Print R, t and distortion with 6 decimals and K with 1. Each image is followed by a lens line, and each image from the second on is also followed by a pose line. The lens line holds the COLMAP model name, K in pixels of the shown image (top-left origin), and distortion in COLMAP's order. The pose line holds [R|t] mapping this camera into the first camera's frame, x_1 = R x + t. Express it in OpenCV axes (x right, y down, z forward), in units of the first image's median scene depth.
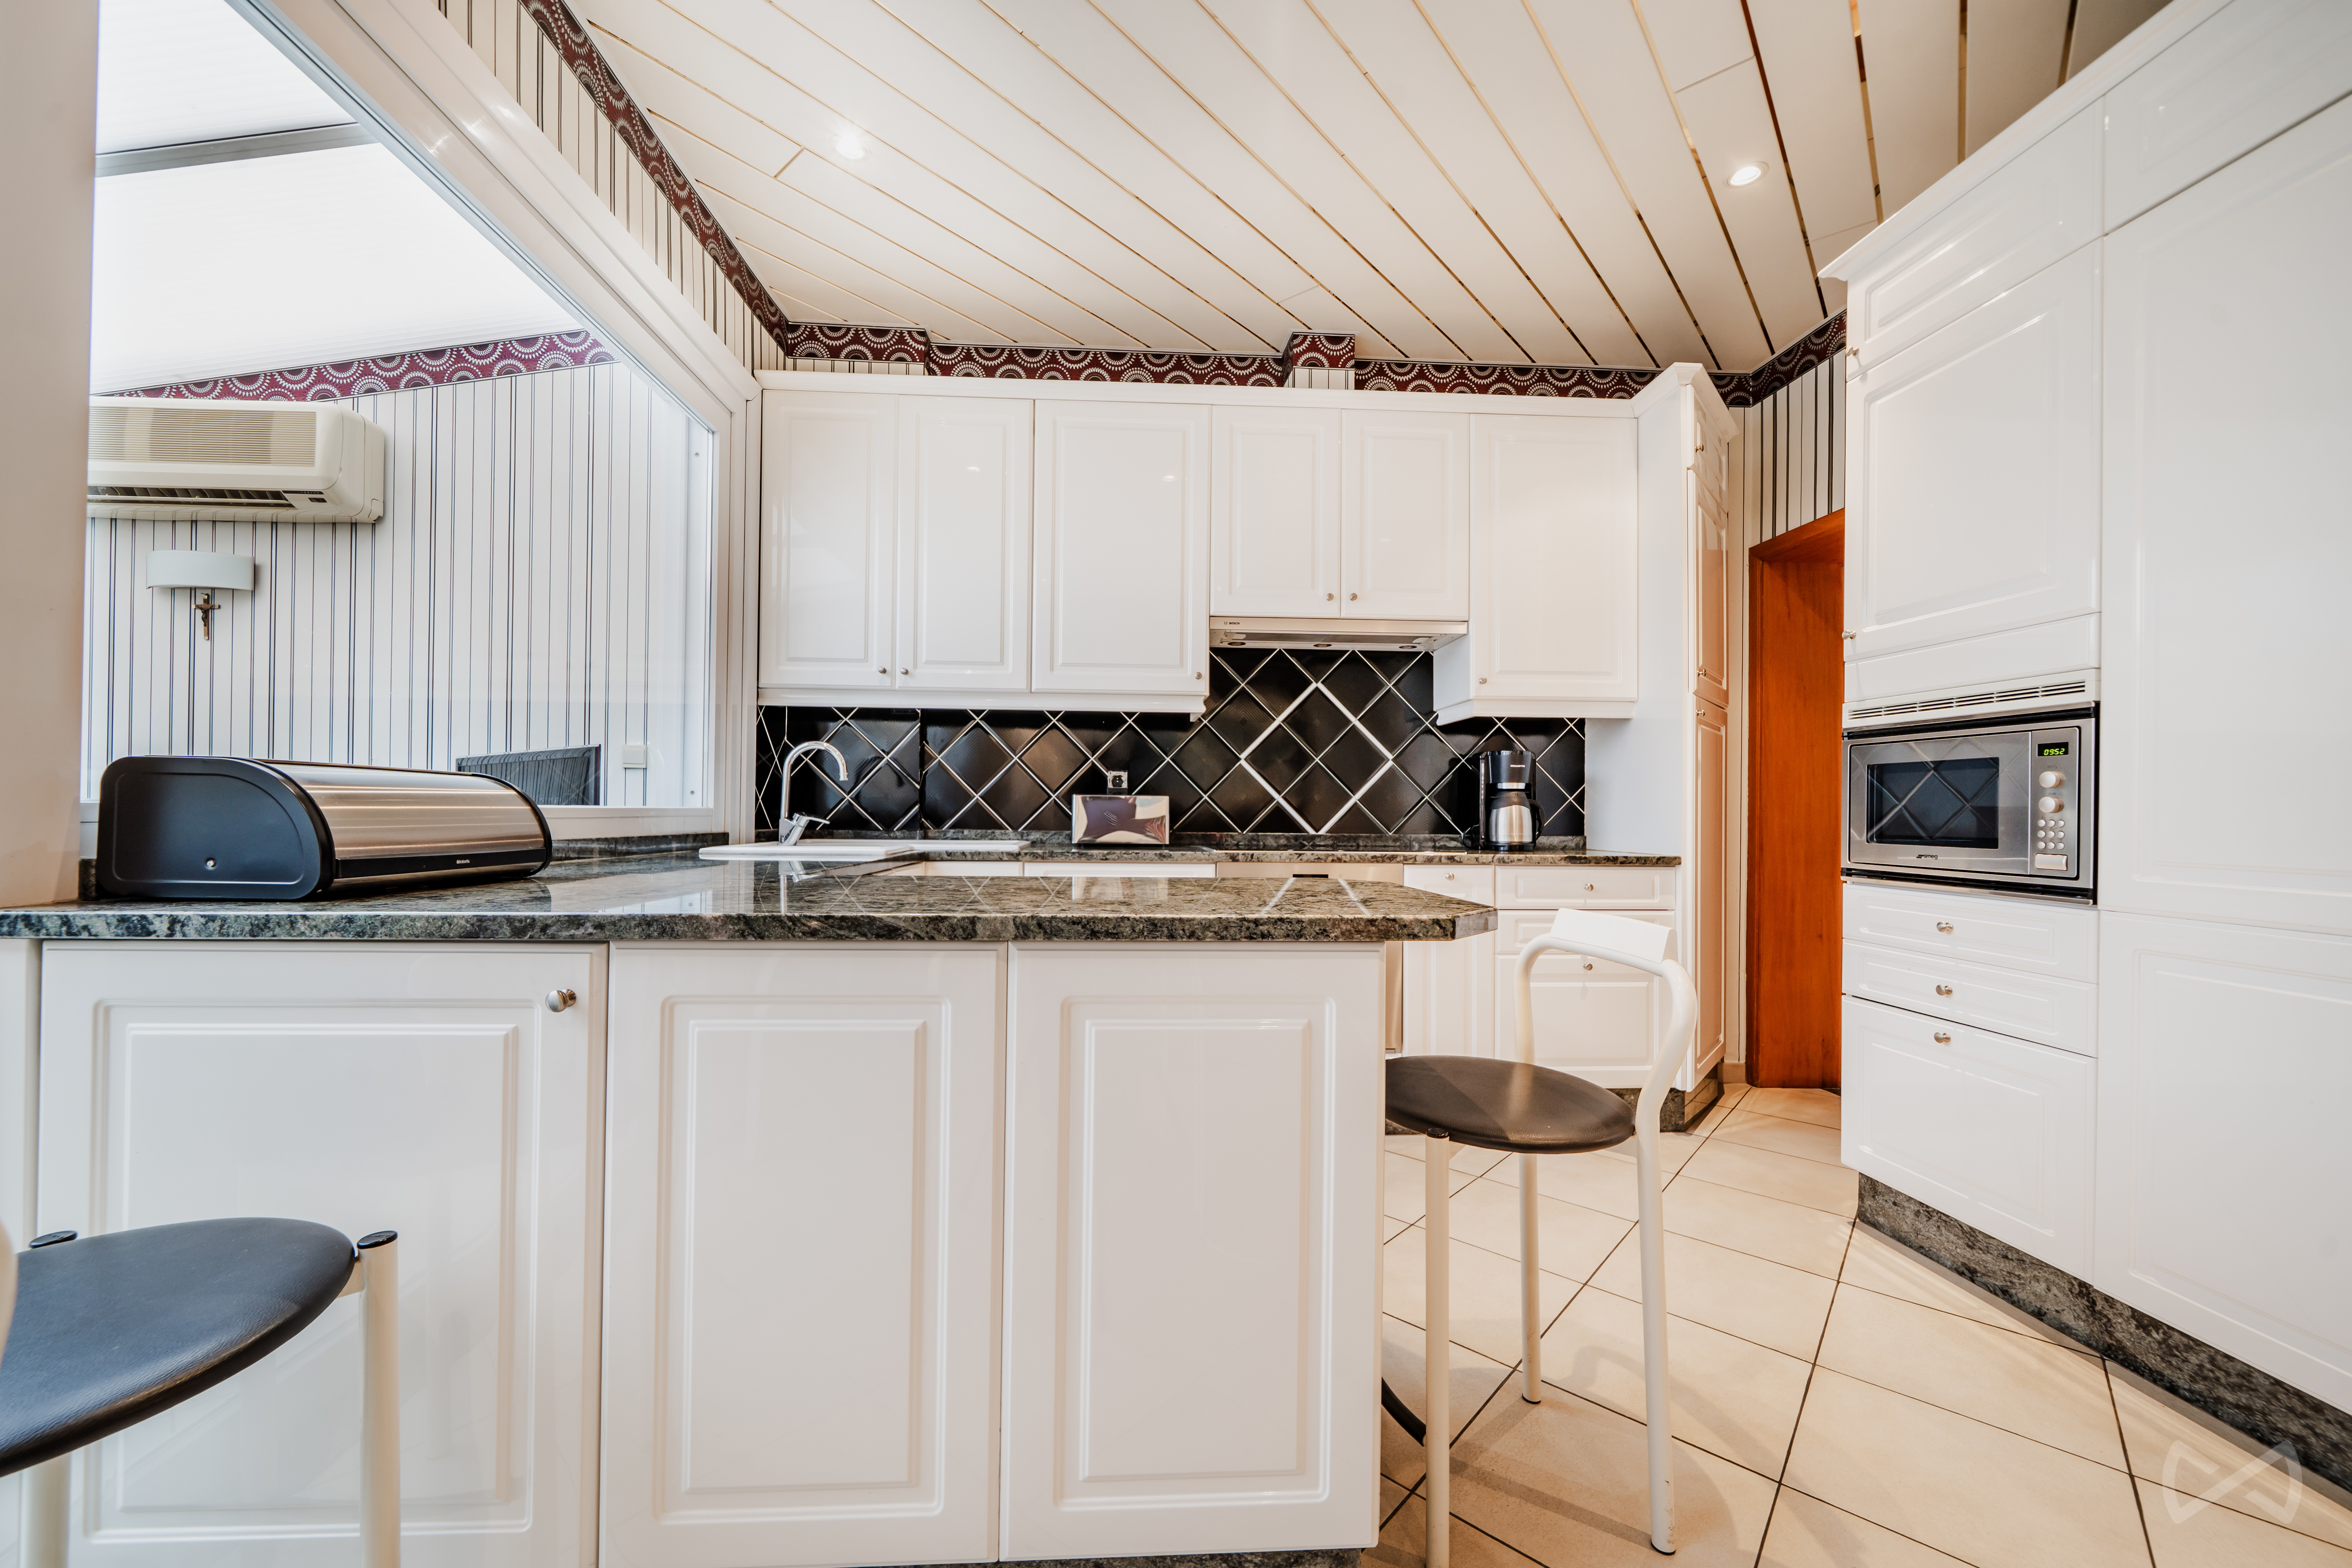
lens RADIAL K [[891.1, 0, 1164.3], [0, 891.1, 806.1], [0, 0, 1]] dist [-0.003288, 0.000399]
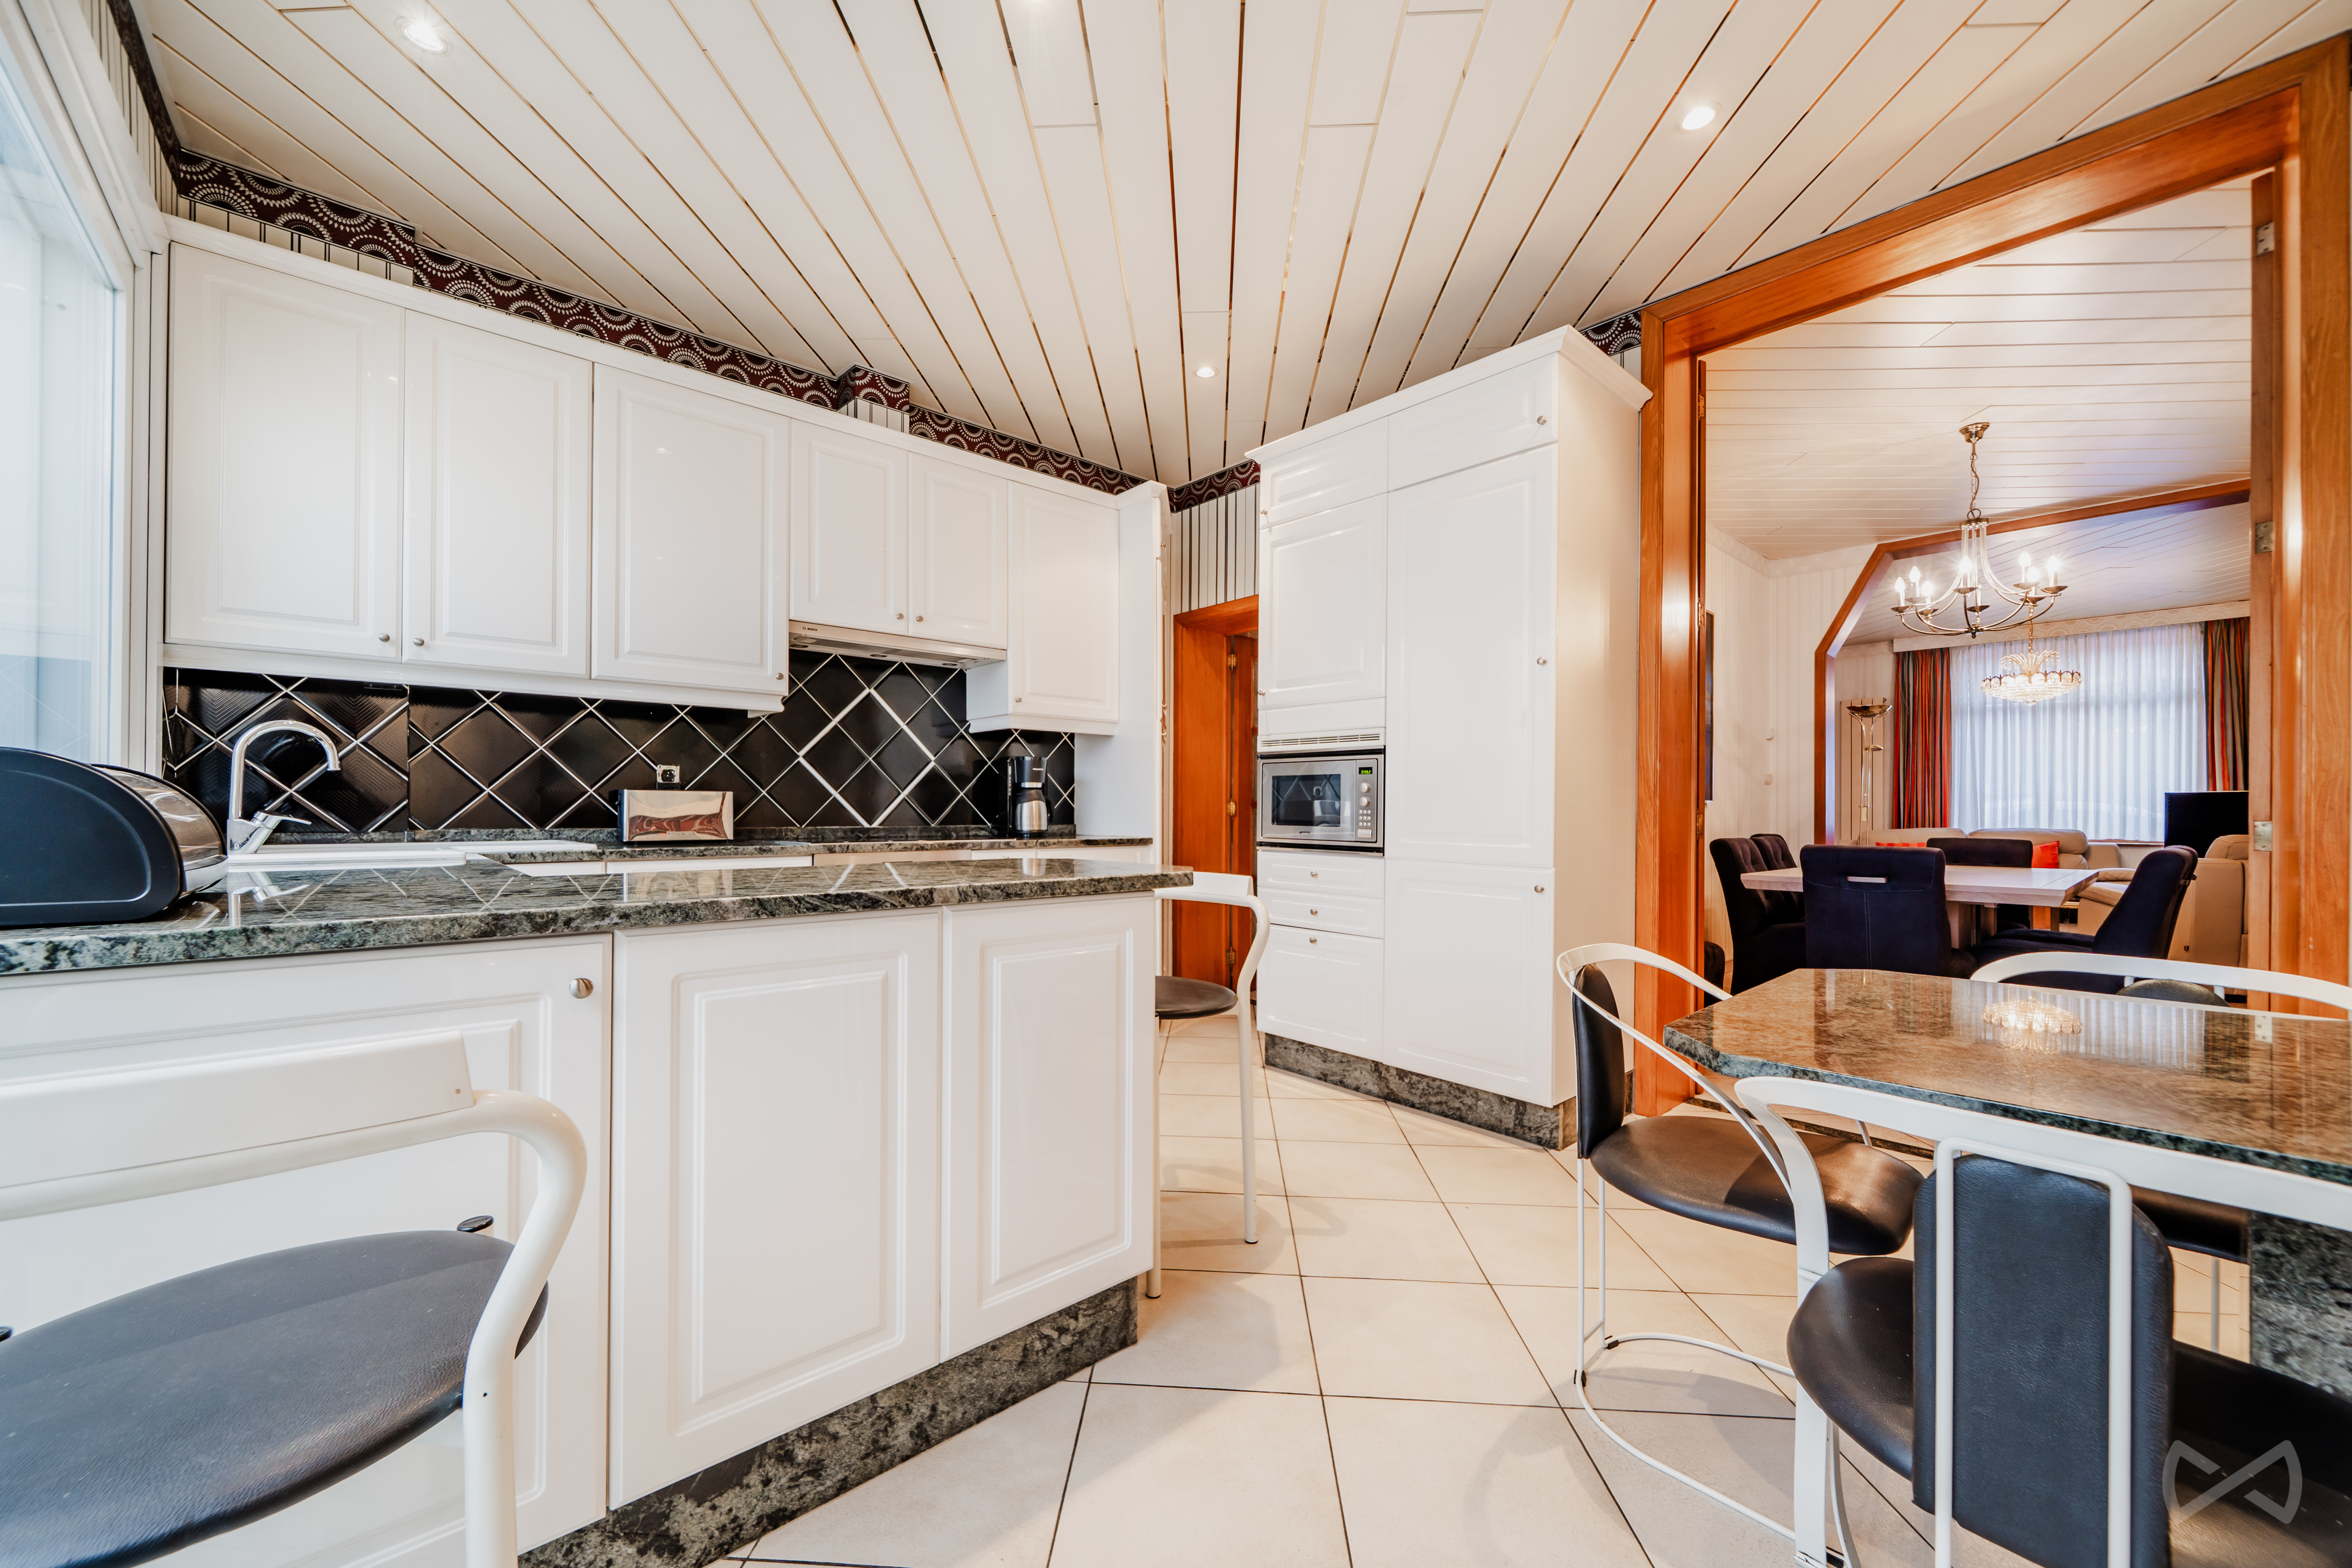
lens RADIAL K [[891.1, 0, 1154.6], [0, 891.1, 806.0], [0, 0, 1]] dist [-0.003288, 0.000399]
pose [[0.786774, -0.004591, 0.617224, -0.255807], [-0.000321, 0.999969, 0.007847, -0.003225], [-0.617241, -0.006372, 0.786749, -0.087455]]
